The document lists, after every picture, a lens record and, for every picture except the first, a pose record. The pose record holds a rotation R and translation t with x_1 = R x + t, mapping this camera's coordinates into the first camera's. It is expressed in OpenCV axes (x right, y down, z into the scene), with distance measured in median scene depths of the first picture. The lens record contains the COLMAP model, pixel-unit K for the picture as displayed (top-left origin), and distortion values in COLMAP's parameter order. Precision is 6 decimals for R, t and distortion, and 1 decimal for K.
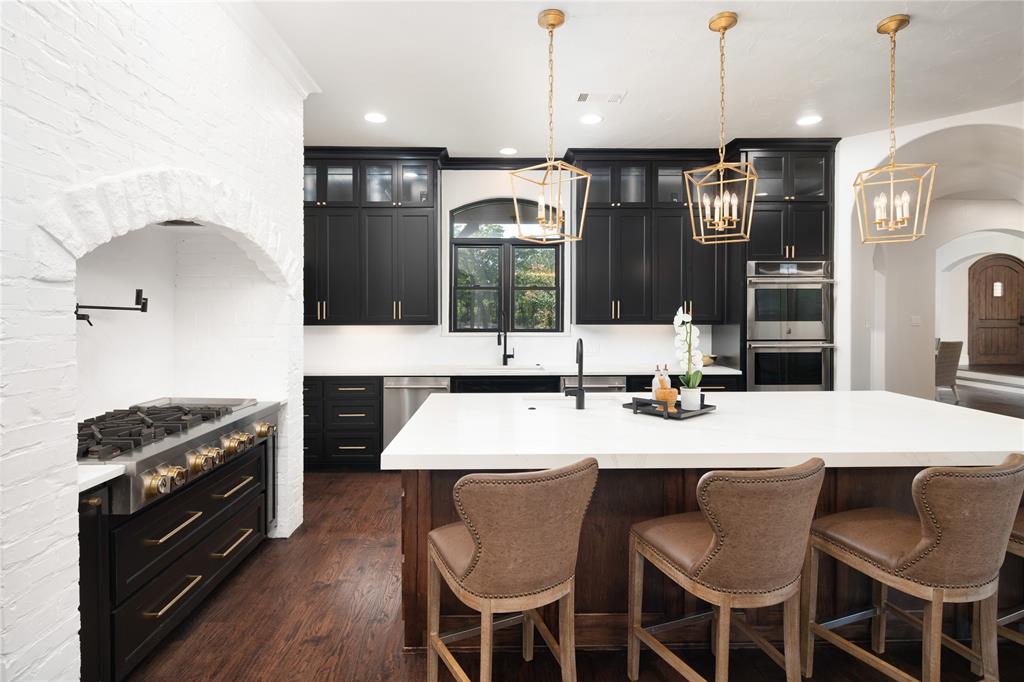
lens RADIAL K [[500.3, 0, 504.6], [0, 500.3, 318.9], [0, 0, 1]] dist [-0.010756, -0.001116]
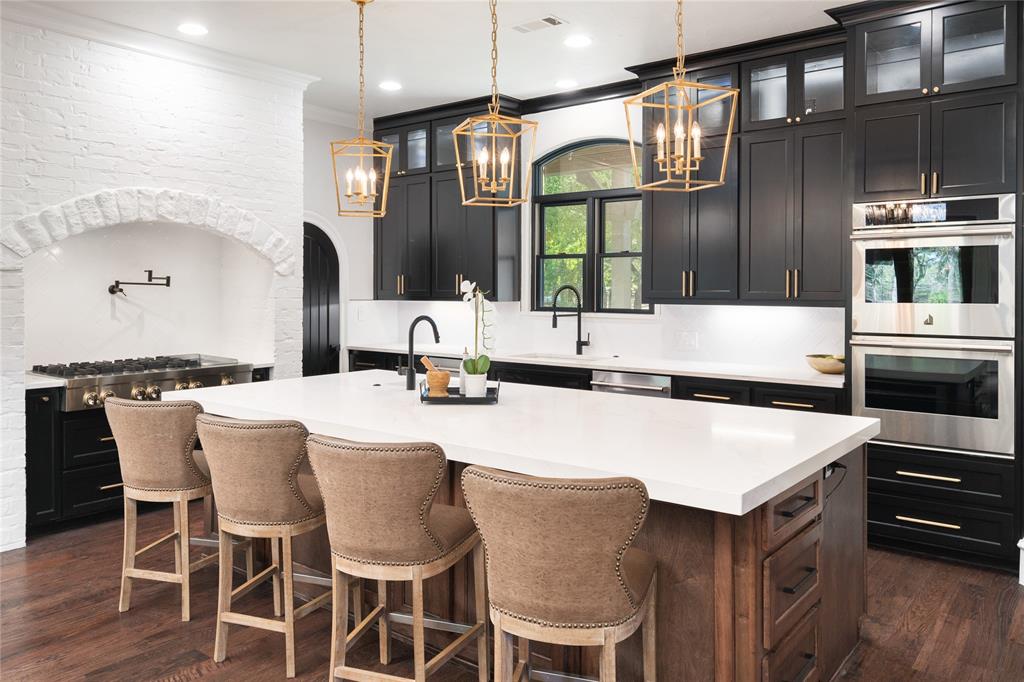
lens RADIAL K [[764.5, 0, 507.4], [0, 764.5, 304.6], [0, 0, 1]] dist [-0.027210, 0.009042]
pose [[0.765981, 0.015272, -0.642682, 0.766702], [-0.008636, 0.999872, 0.013467, -0.000647], [0.642805, -0.004765, 0.766015, 0.010498]]
